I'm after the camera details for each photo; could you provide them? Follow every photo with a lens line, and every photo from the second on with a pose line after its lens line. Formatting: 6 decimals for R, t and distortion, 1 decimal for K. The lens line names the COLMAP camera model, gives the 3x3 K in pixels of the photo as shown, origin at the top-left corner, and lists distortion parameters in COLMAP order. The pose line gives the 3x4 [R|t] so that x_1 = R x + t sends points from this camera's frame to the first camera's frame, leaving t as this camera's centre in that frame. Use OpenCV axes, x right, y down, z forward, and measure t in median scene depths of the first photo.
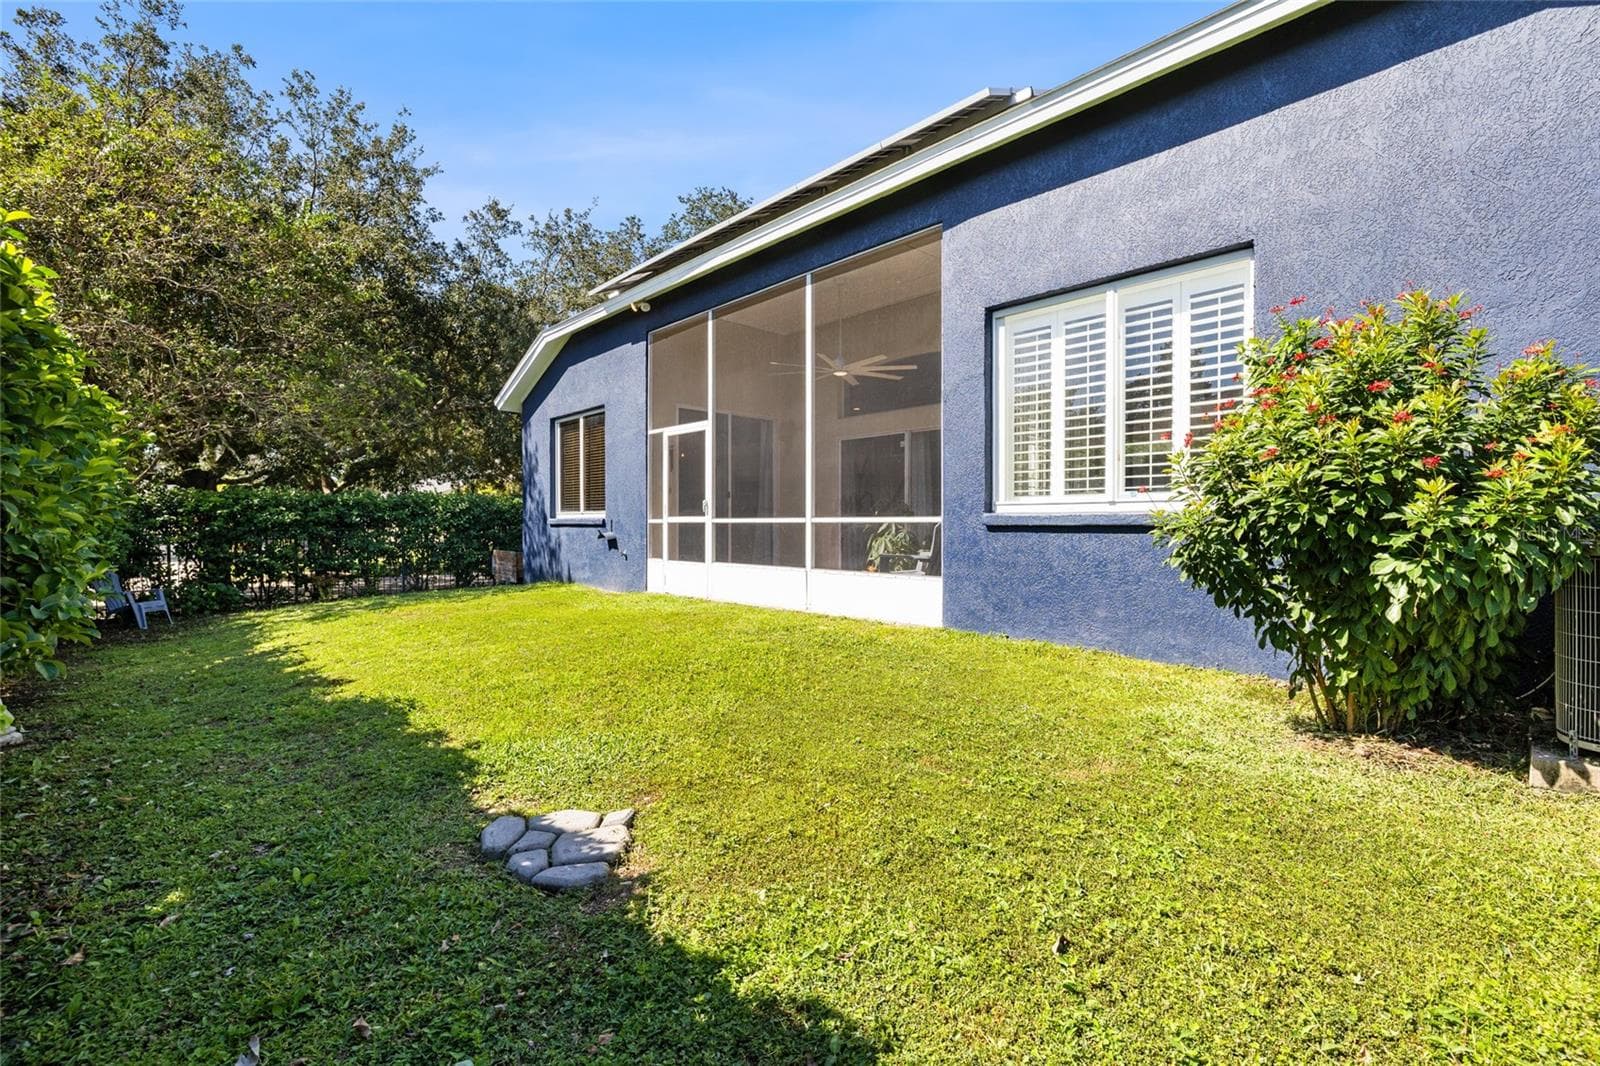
lens RADIAL K [[725.7, 0, 801.2], [0, 725.7, 534.9], [0, 0, 1]] dist [0.005327, 0.000905]
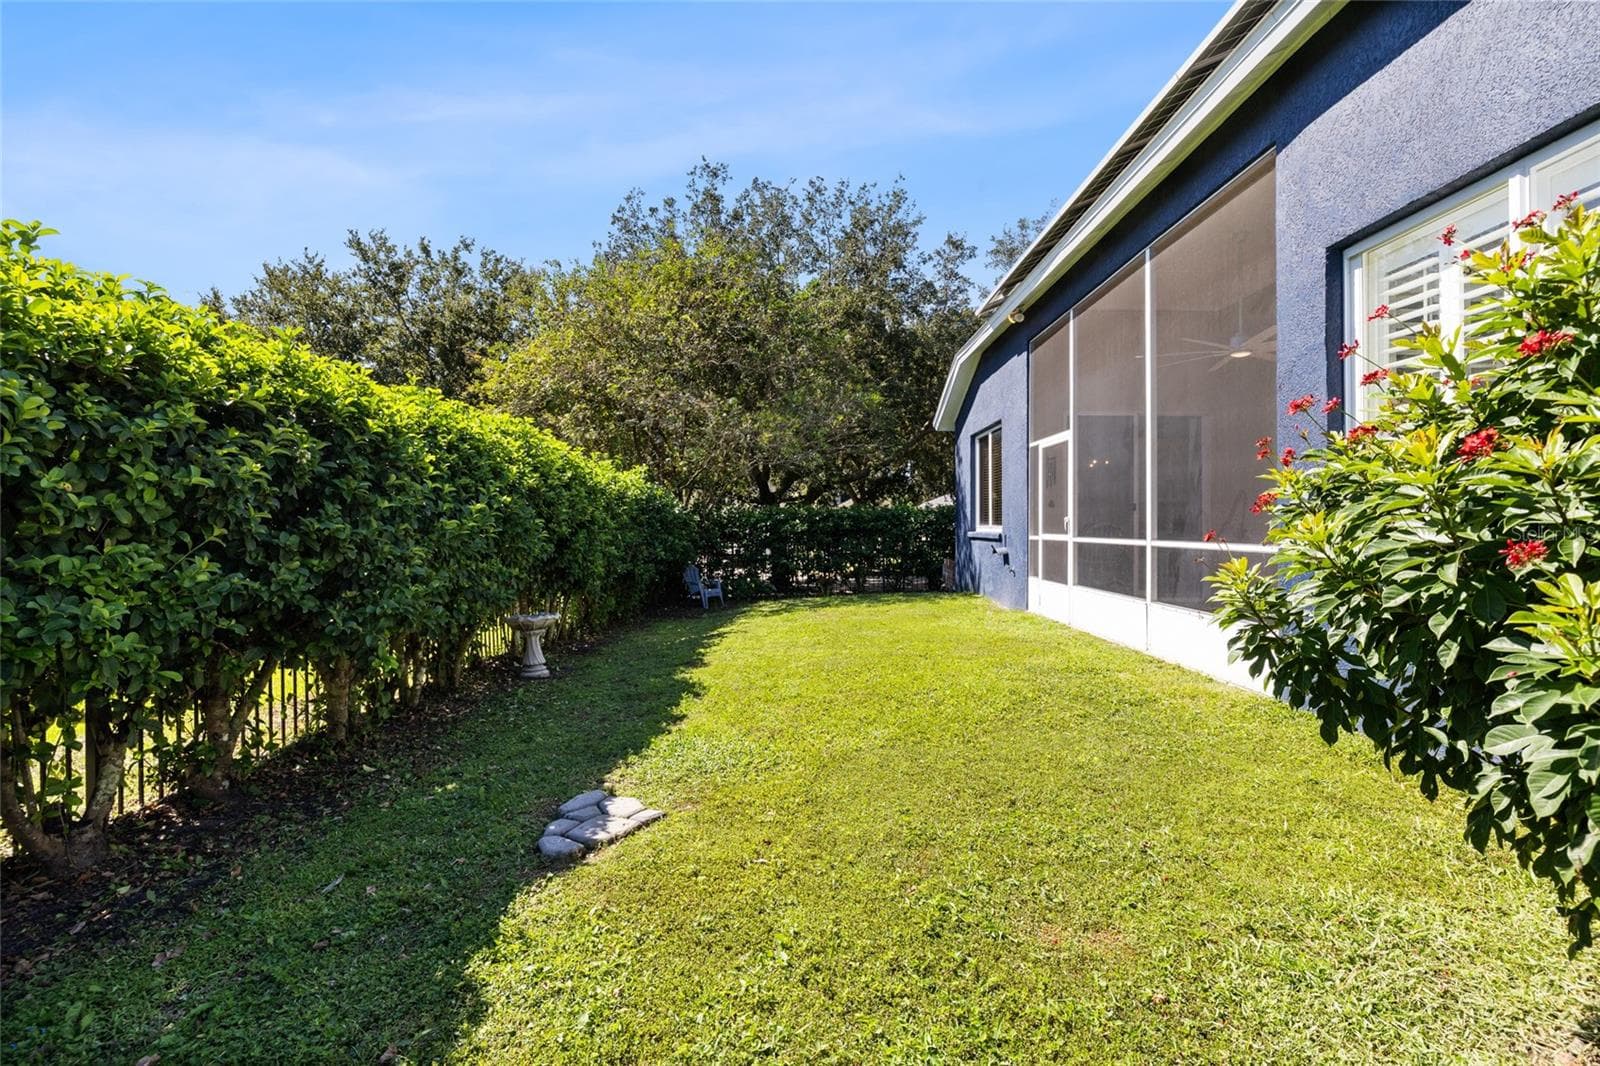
lens RADIAL K [[725.7, 0, 795.8], [0, 725.7, 525.1], [0, 0, 1]] dist [0.005327, 0.000905]
pose [[0.724733, -0.000248, -0.689030, 0.248400], [-0.009805, 0.999895, -0.010673, -0.024220], [0.688960, 0.014491, 0.724654, 0.102497]]
